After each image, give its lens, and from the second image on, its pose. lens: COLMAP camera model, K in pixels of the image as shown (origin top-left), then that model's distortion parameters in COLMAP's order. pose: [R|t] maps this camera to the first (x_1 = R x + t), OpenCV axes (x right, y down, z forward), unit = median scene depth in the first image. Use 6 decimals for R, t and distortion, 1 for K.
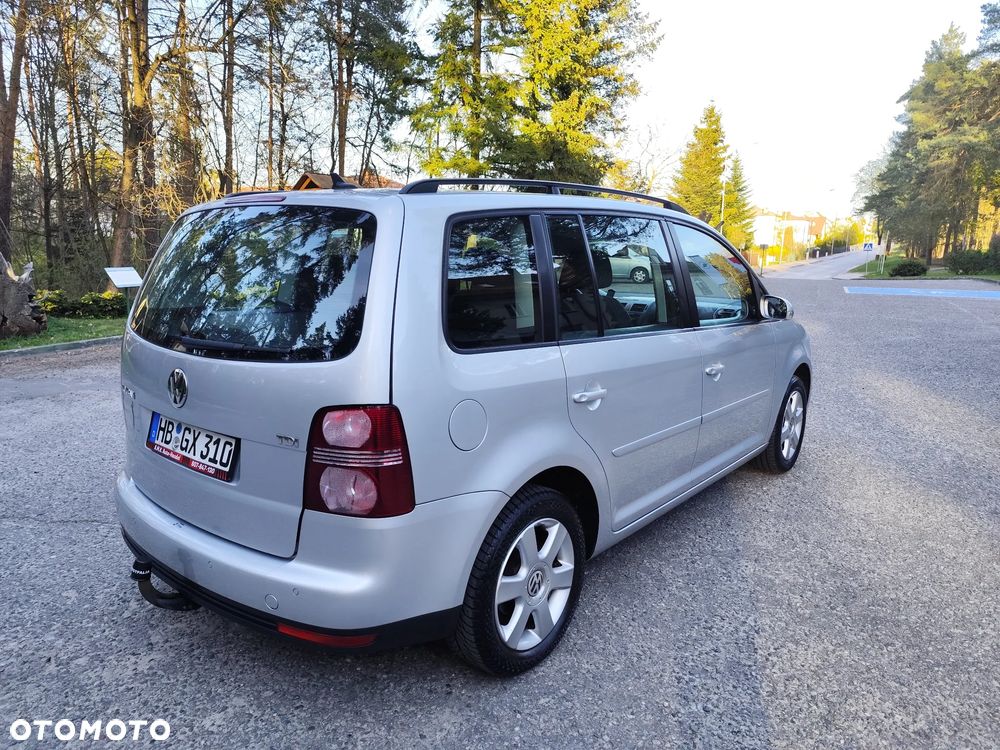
lens RADIAL K [[671.2, 0, 496.9], [0, 671.2, 375.9], [0, 0, 1]] dist [0.033018, -0.031008]
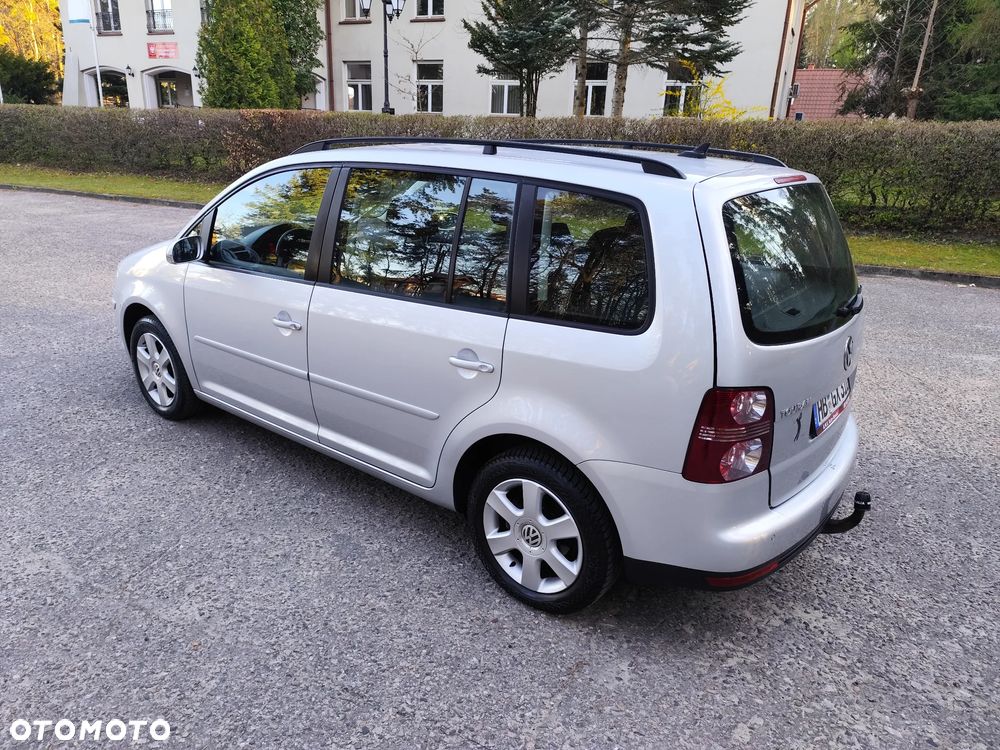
lens RADIAL K [[672.2, 0, 496.8], [0, 672.2, 374.8], [0, 0, 1]] dist [0.033910, -0.033223]
pose [[-0.013644, -0.344143, 0.938818, -1.378808], [0.161445, 0.925828, 0.341728, -0.389786], [-0.986787, 0.156230, 0.042928, 1.363690]]
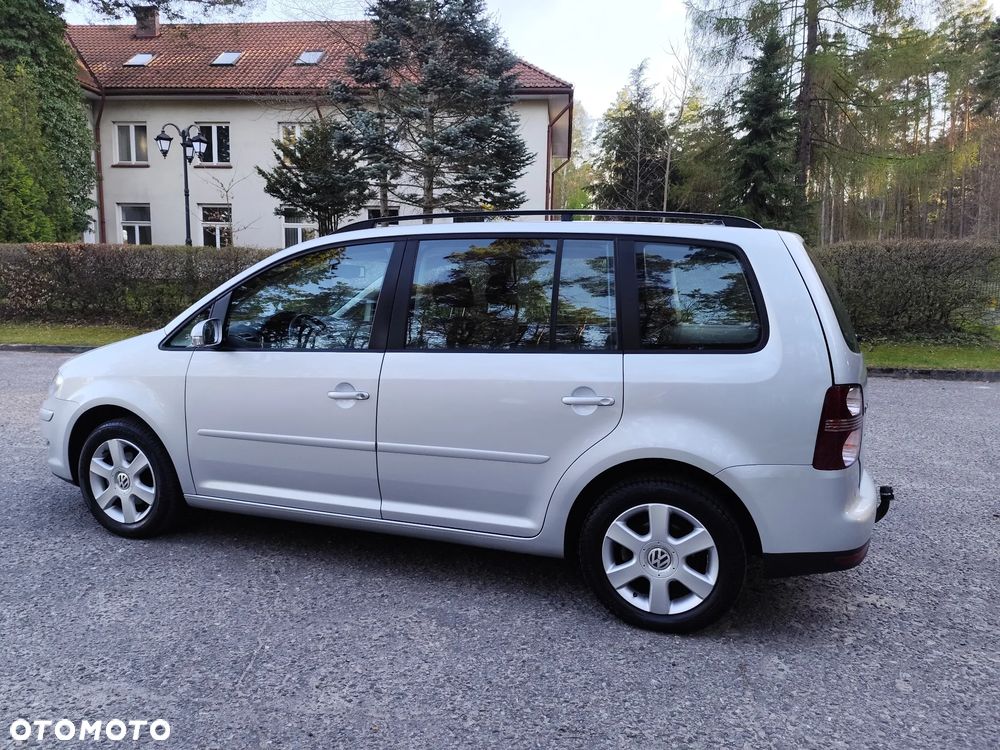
lens RADIAL K [[672.2, 0, 496.8], [0, 672.2, 374.8], [0, 0, 1]] dist [0.033910, -0.033223]
pose [[-0.329934, -0.141330, 0.933364, -1.389386], [0.160928, 0.965836, 0.203133, -0.352944], [-0.930186, 0.217225, -0.295919, 1.902828]]
